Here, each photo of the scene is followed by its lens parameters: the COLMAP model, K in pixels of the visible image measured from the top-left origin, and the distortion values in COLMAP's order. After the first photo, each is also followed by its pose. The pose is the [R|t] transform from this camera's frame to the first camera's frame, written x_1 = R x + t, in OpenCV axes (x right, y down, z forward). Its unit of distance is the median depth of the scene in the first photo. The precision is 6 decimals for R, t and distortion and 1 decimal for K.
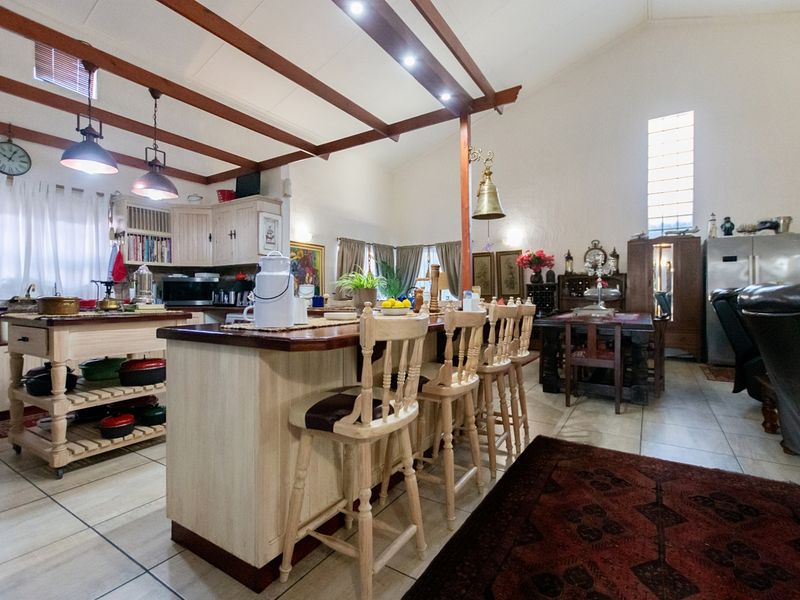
lens RADIAL K [[405.6, 0, 387.1], [0, 405.6, 293.9], [0, 0, 1]] dist [-0.002325, -0.001313]
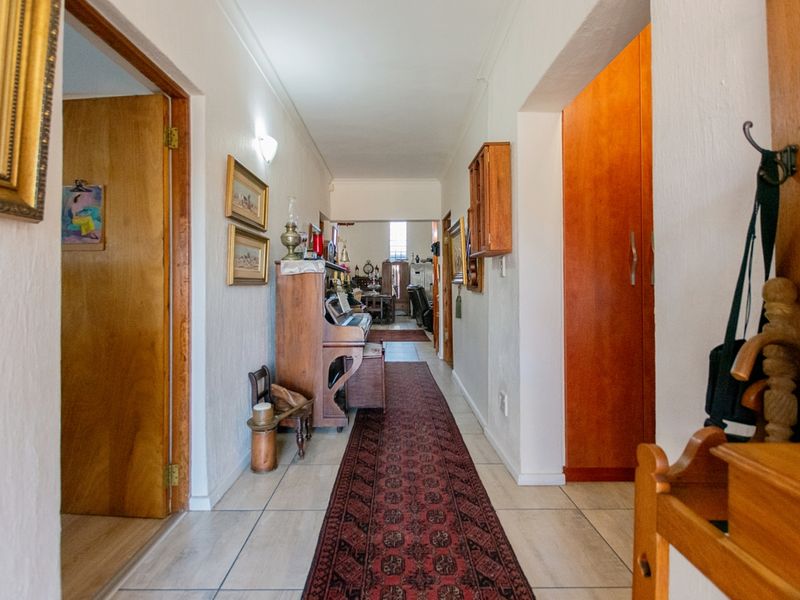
lens RADIAL K [[405.6, 0, 387.1], [0, 405.6, 293.9], [0, 0, 1]] dist [-0.002325, -0.001313]
pose [[0.842054, -0.009323, 0.539313, -0.614325], [-0.000773, 0.999829, 0.018491, -0.000928], [-0.539393, -0.015987, 0.841902, -0.933739]]
